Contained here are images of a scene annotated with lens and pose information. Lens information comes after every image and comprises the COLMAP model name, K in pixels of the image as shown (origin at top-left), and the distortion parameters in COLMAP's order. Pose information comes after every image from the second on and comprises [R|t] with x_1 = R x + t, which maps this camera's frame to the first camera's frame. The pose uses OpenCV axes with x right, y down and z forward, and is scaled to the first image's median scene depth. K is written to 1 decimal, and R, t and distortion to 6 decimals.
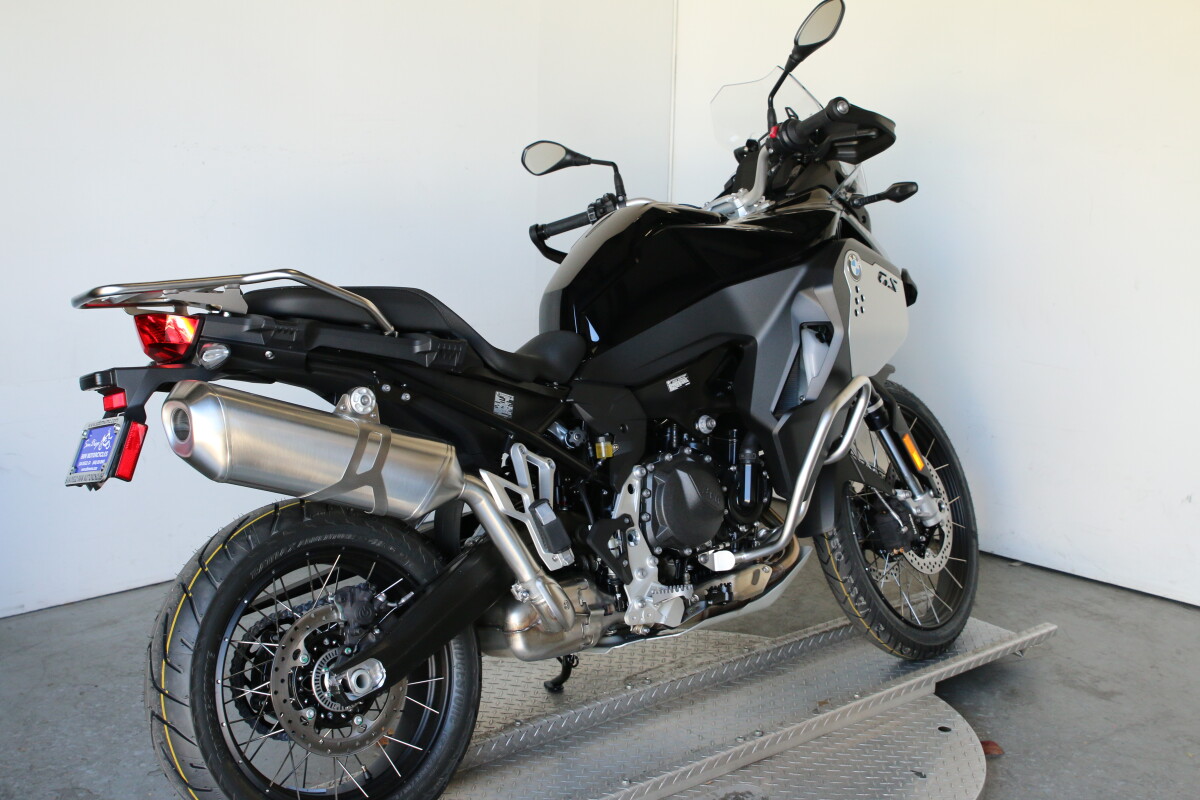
lens RADIAL K [[1502.2, 0, 600.0], [0, 1502.2, 400.0], [0, 0, 1]] dist [-0.107573, 0.119789]
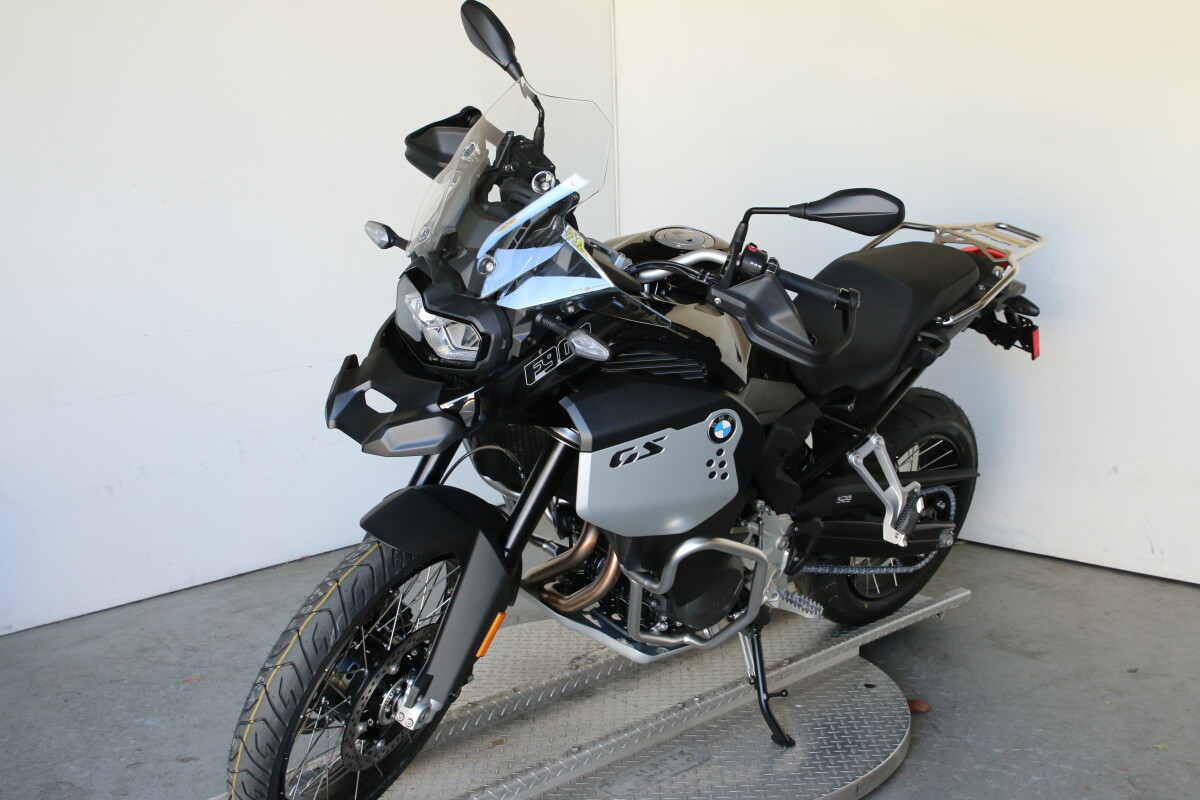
lens RADIAL K [[1502.2, 0, 600.0], [0, 1502.2, 400.0], [0, 0, 1]] dist [-0.107573, 0.119789]
pose [[0.998623, -0.052438, -0.001223, 0.050574], [0.052402, 0.998416, -0.020484, 0.027097], [0.002295, 0.020392, 0.999789, -0.072974]]
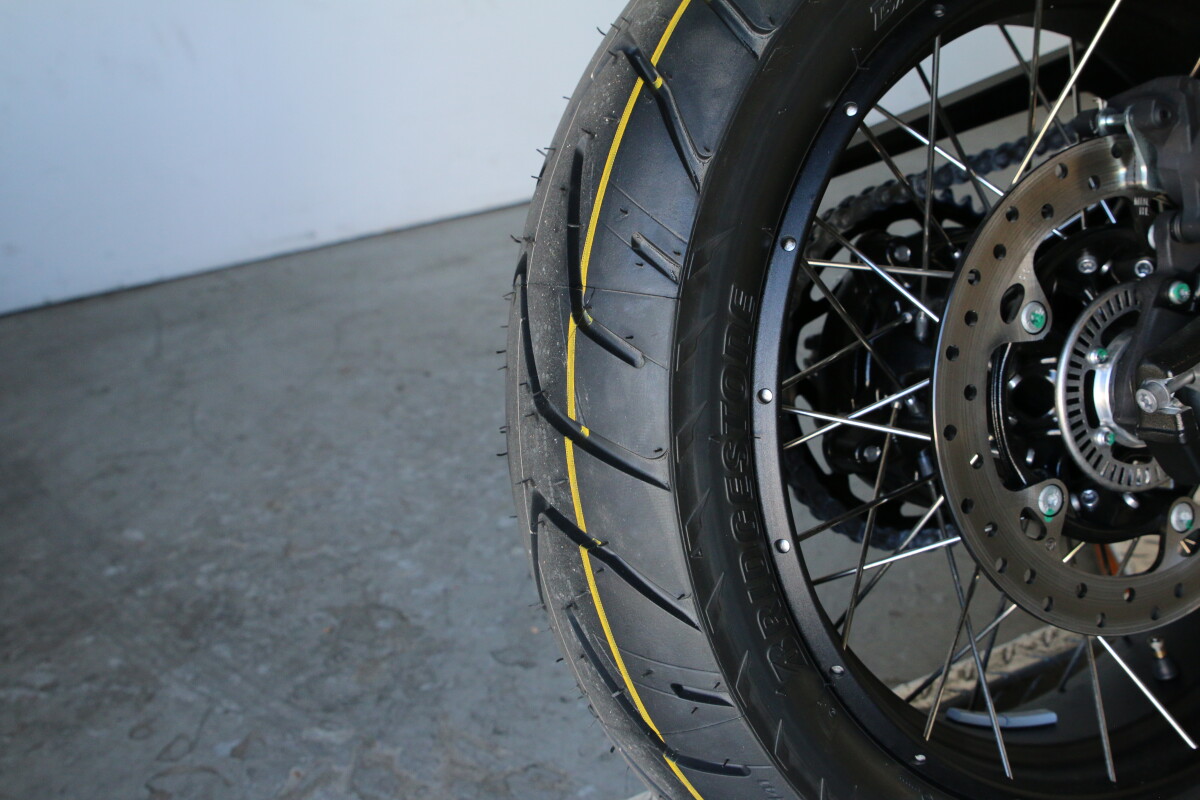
lens RADIAL K [[1502.2, 0, 600.0], [0, 1502.2, 400.0], [0, 0, 1]] dist [-0.107573, 0.119789]
pose [[0.970621, 0.024373, -0.239378, -0.173038], [0.027937, 0.976713, 0.212723, 0.102304], [0.238988, -0.213161, 0.947337, 0.573667]]
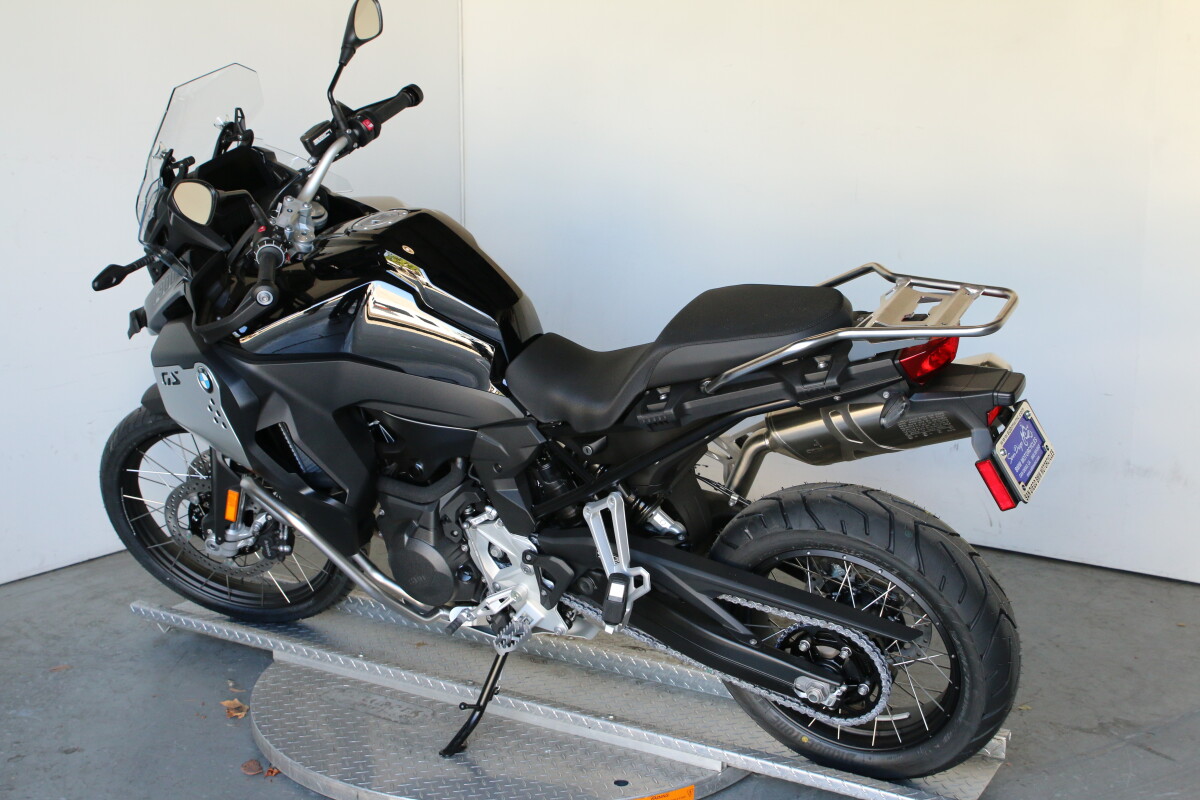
lens RADIAL K [[1502.2, 0, 600.0], [0, 1502.2, 400.0], [0, 0, 1]] dist [-0.107573, 0.119789]
pose [[0.987998, -0.054100, 0.144682, -0.030441], [0.054214, 0.998524, 0.003158, 0.019085], [-0.144640, 0.004723, 0.989473, -0.082476]]
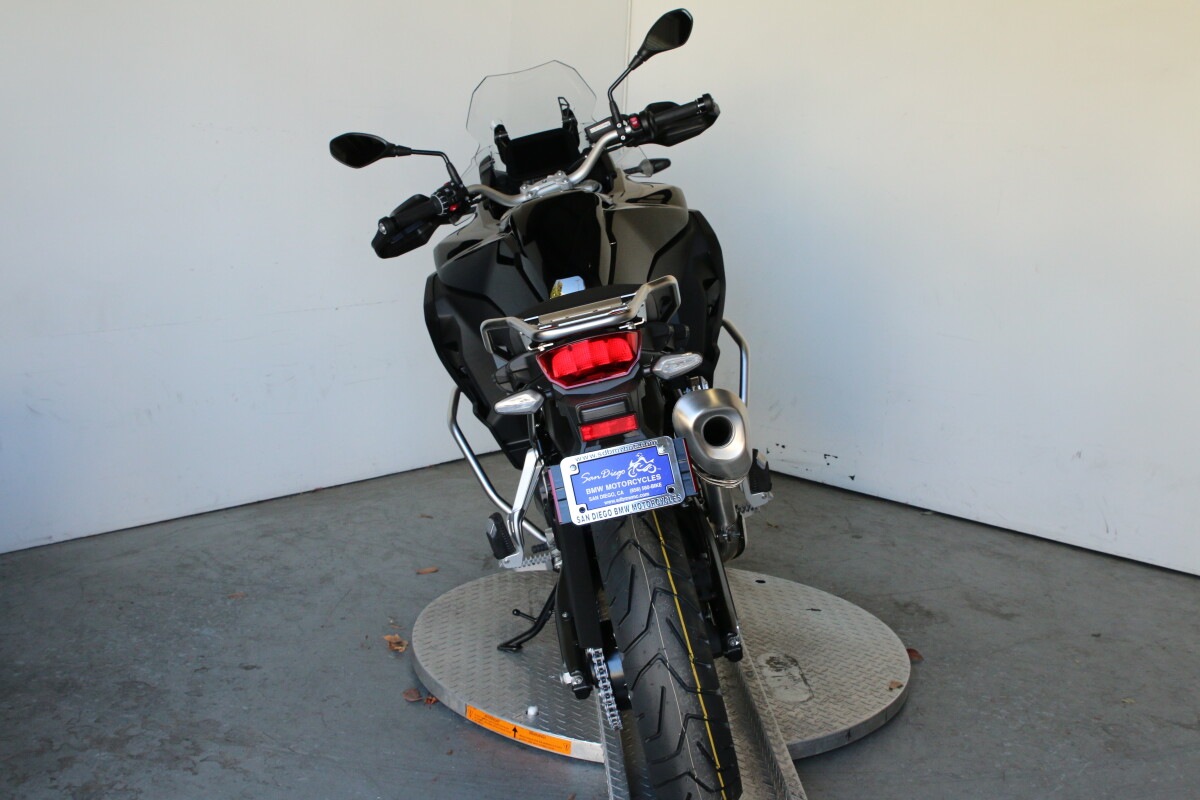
lens RADIAL K [[1502.2, 0, 600.0], [0, 1502.2, 400.0], [0, 0, 1]] dist [-0.107573, 0.119789]
pose [[0.997660, 0.013611, 0.066998, -0.069293], [-0.014267, 0.999855, 0.009332, 0.025451], [-0.066862, -0.010266, 0.997709, -0.171420]]
